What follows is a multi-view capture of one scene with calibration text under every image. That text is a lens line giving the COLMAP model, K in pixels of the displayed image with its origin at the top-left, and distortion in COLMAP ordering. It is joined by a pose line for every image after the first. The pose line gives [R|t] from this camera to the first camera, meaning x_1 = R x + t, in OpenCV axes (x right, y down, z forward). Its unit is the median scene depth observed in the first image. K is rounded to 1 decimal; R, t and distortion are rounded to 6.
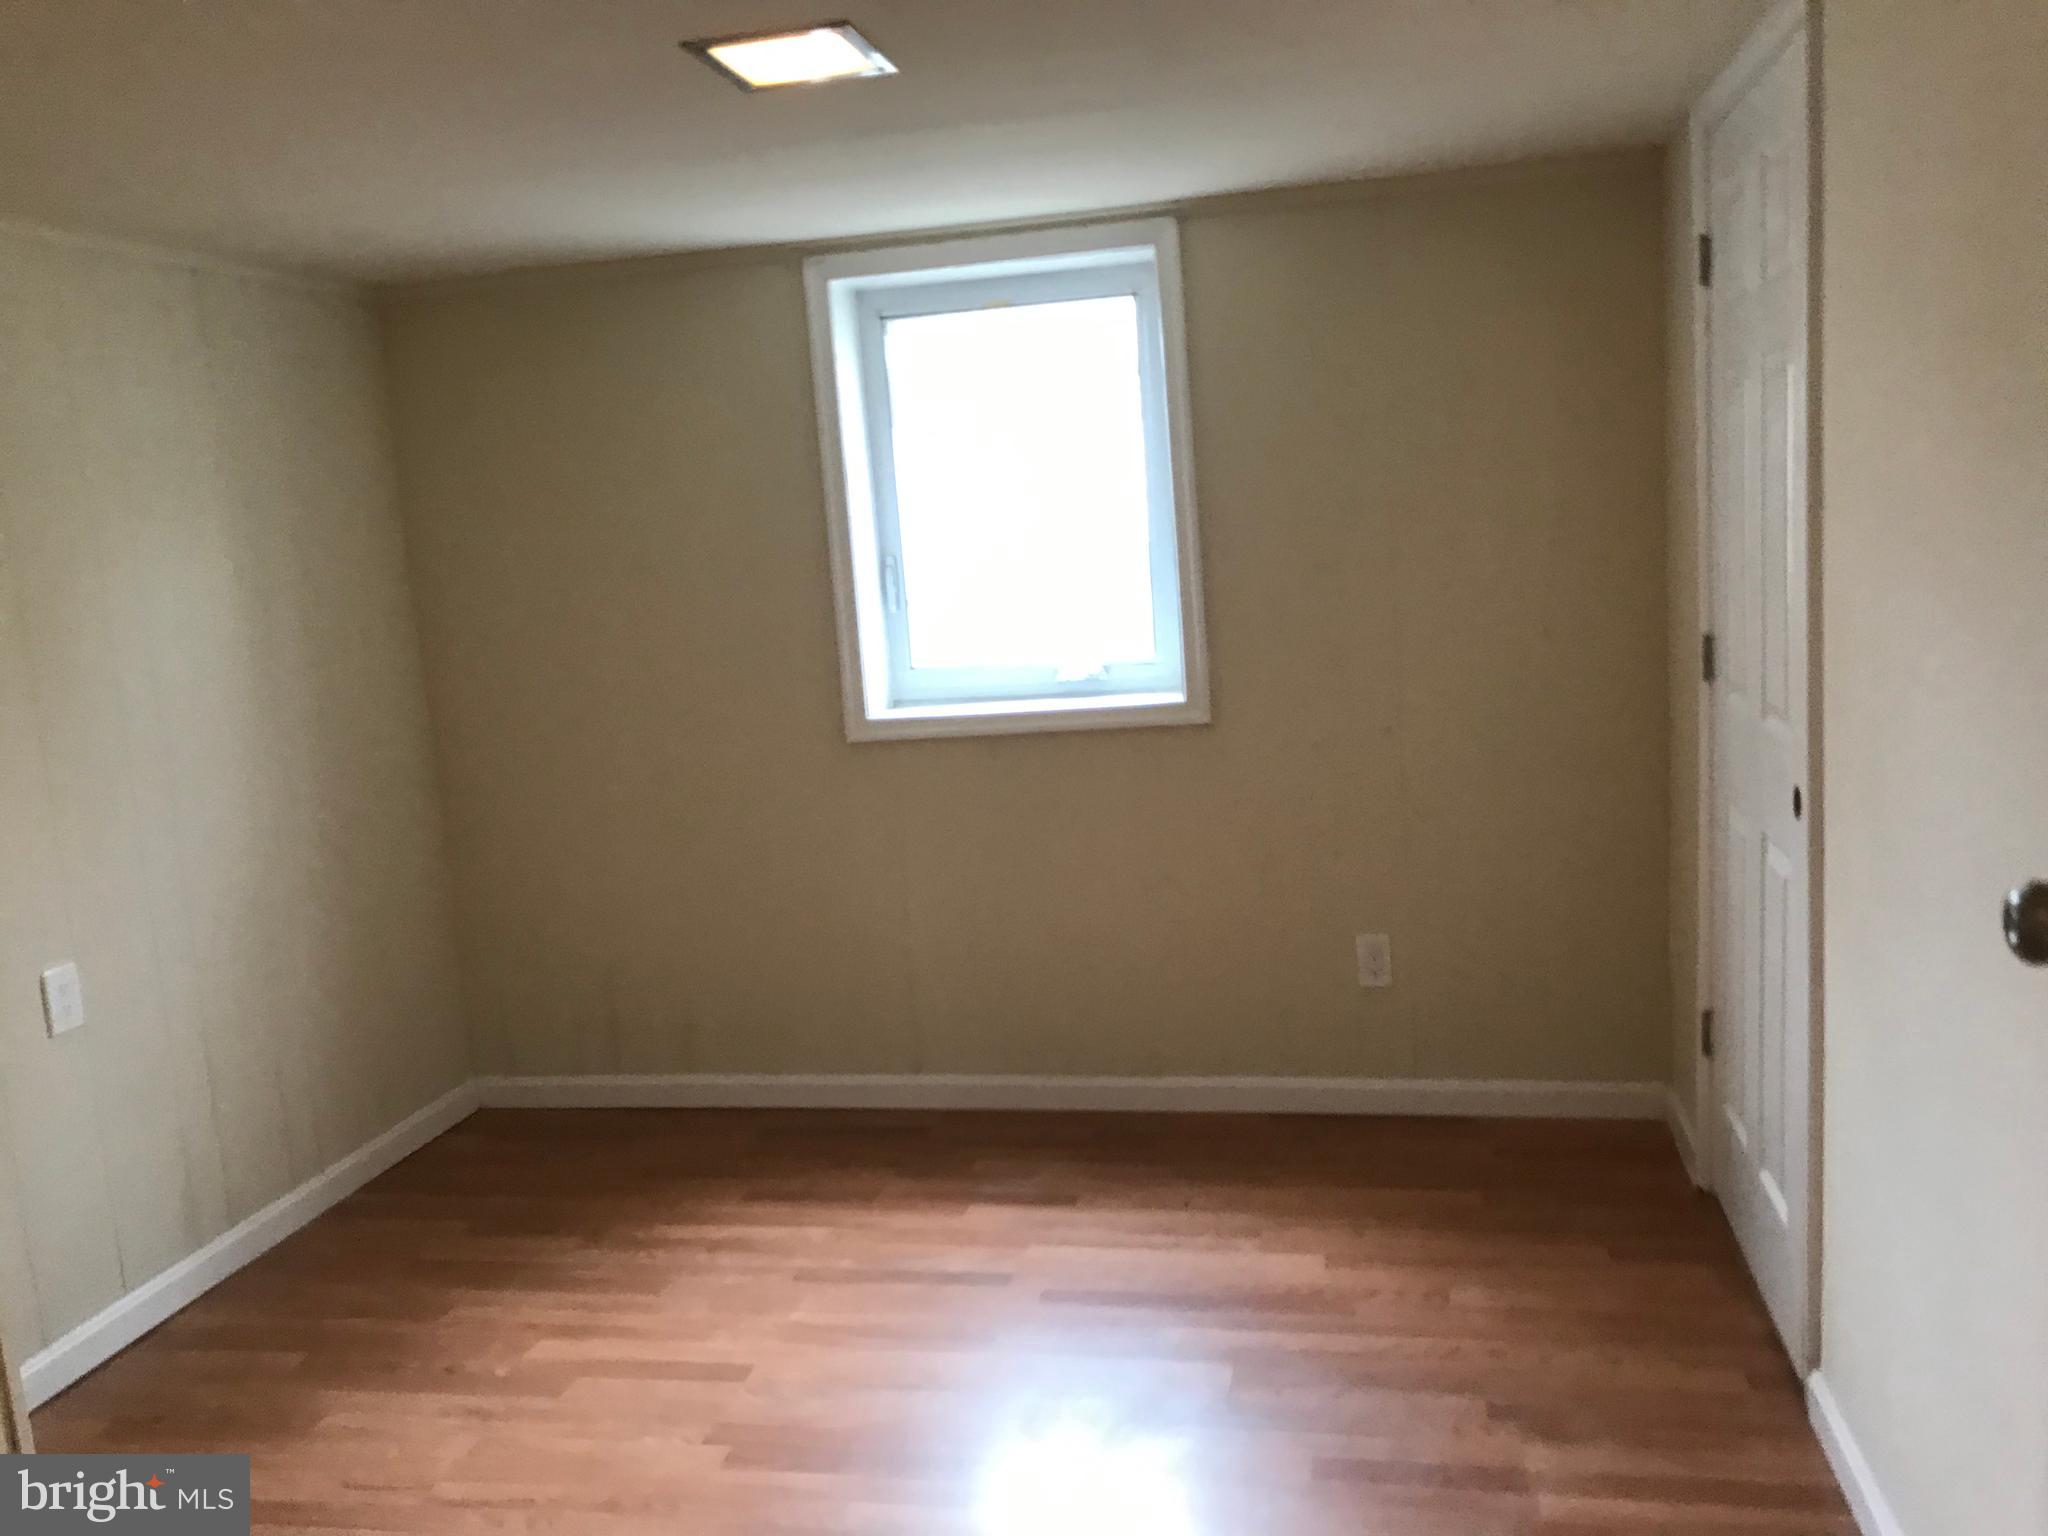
lens RADIAL K [[1710.5, 0, 1030.0], [0, 1710.5, 769.3], [0, 0, 1]] dist [0.030101, -0.041909]
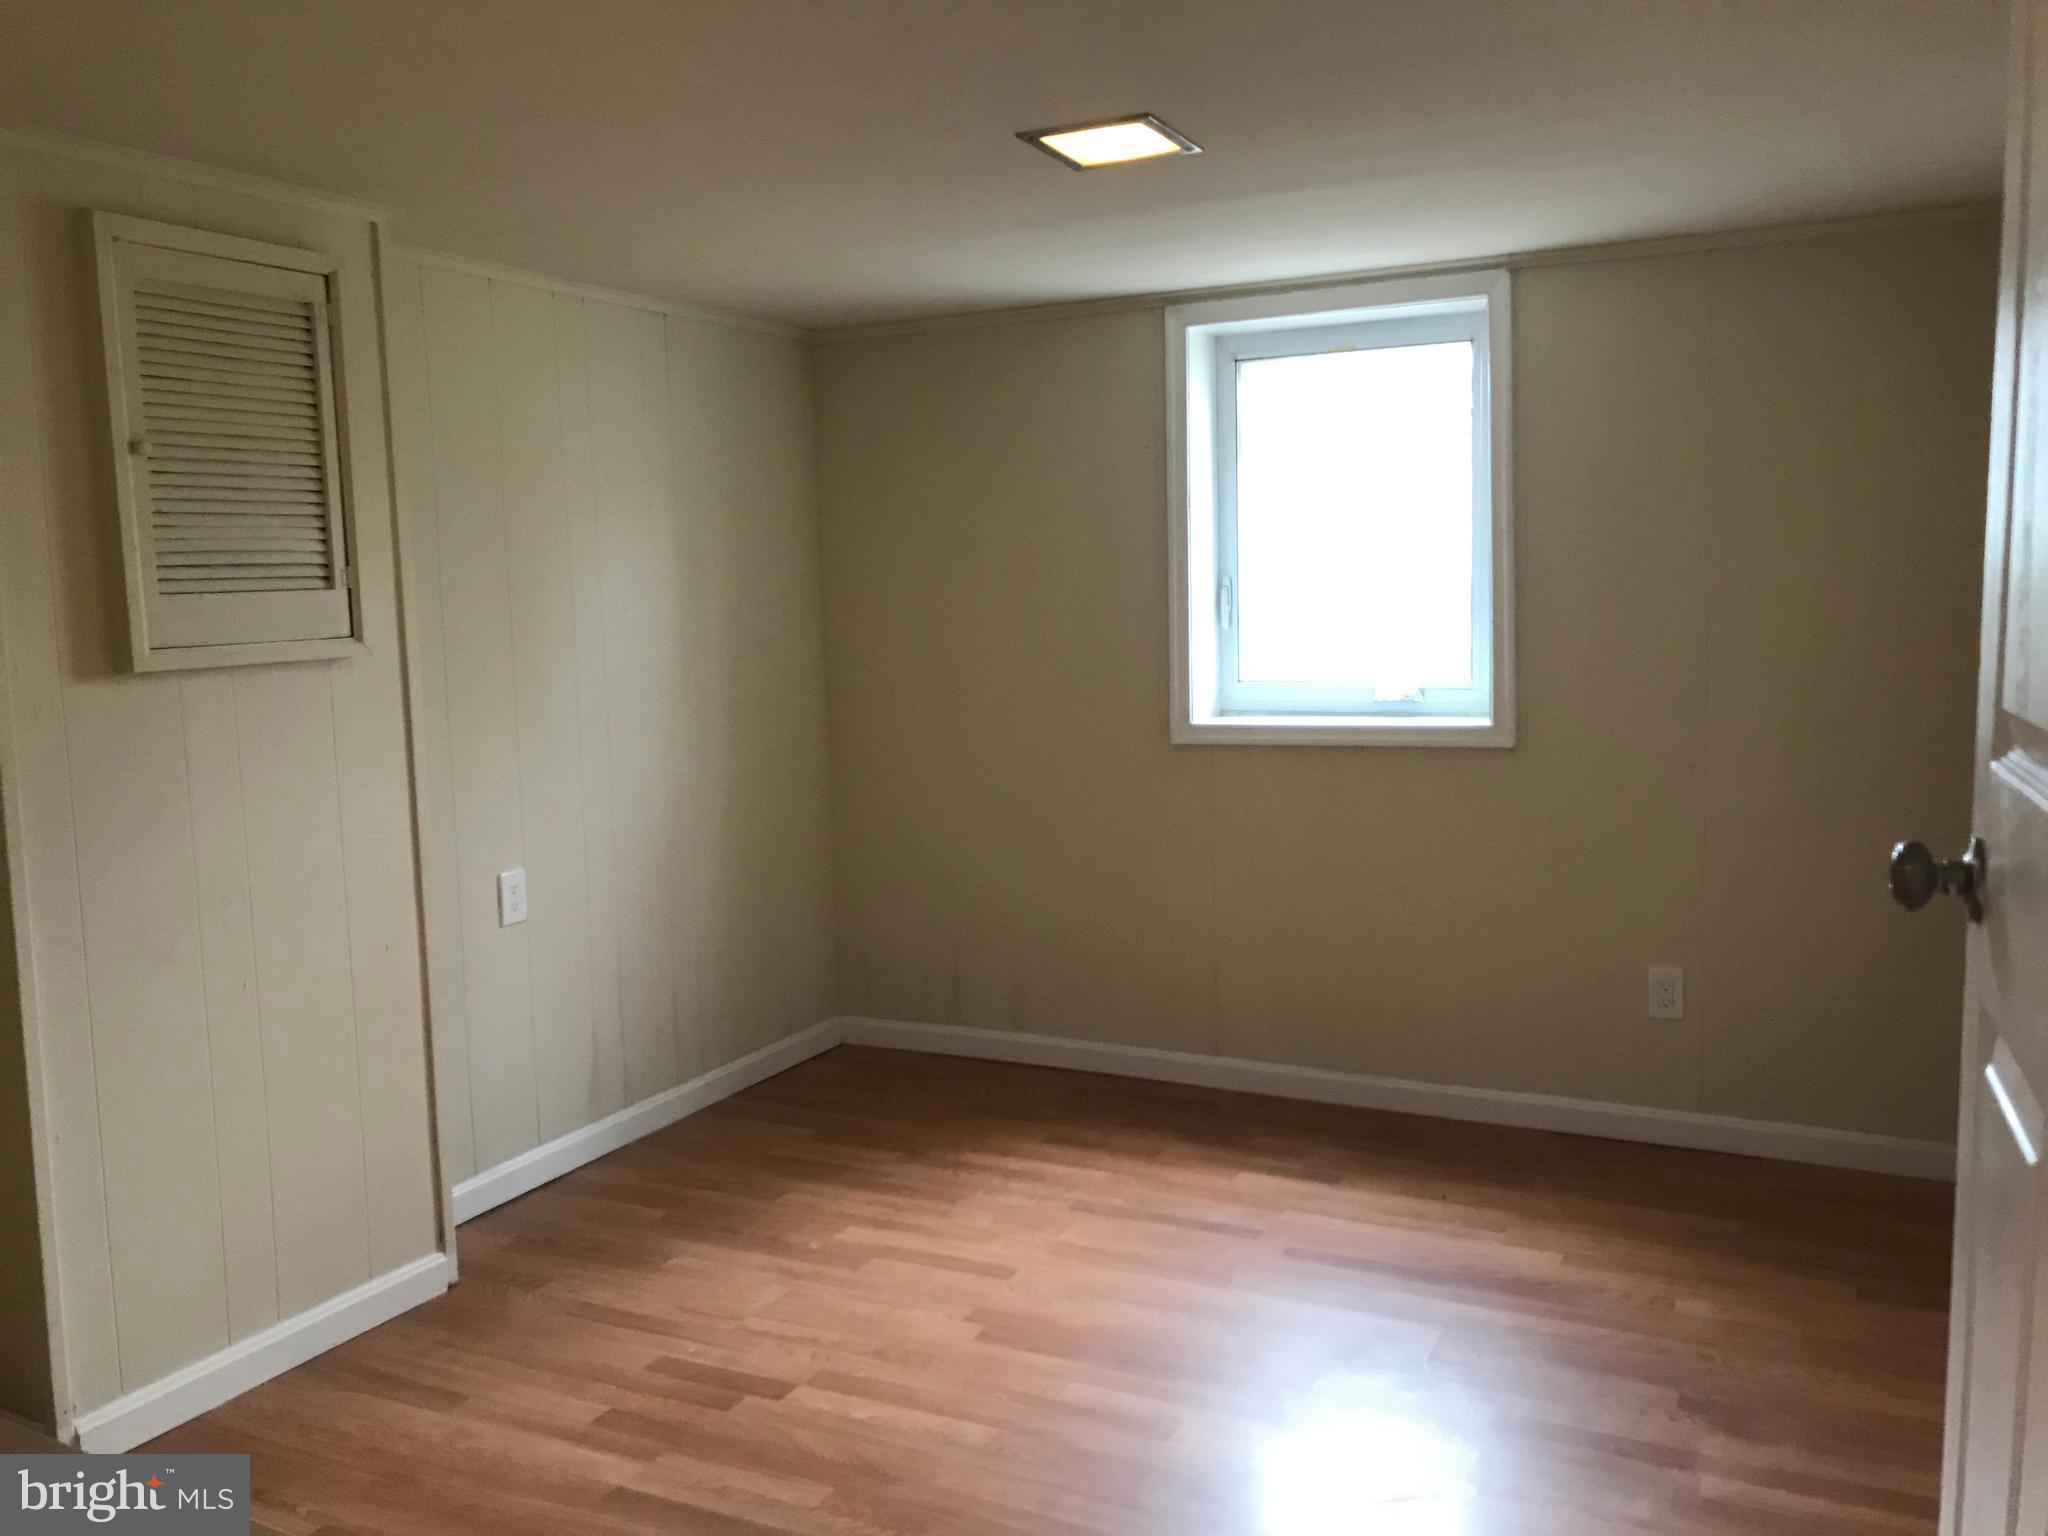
lens RADIAL K [[1710.5, 0, 1022.0], [0, 1710.5, 758.5], [0, 0, 1]] dist [0.030101, -0.041909]
pose [[0.964629, 0.071318, -0.253780, 0.090264], [-0.078602, 0.996731, -0.018668, 0.025141], [0.251619, 0.037956, 0.967082, -0.099223]]
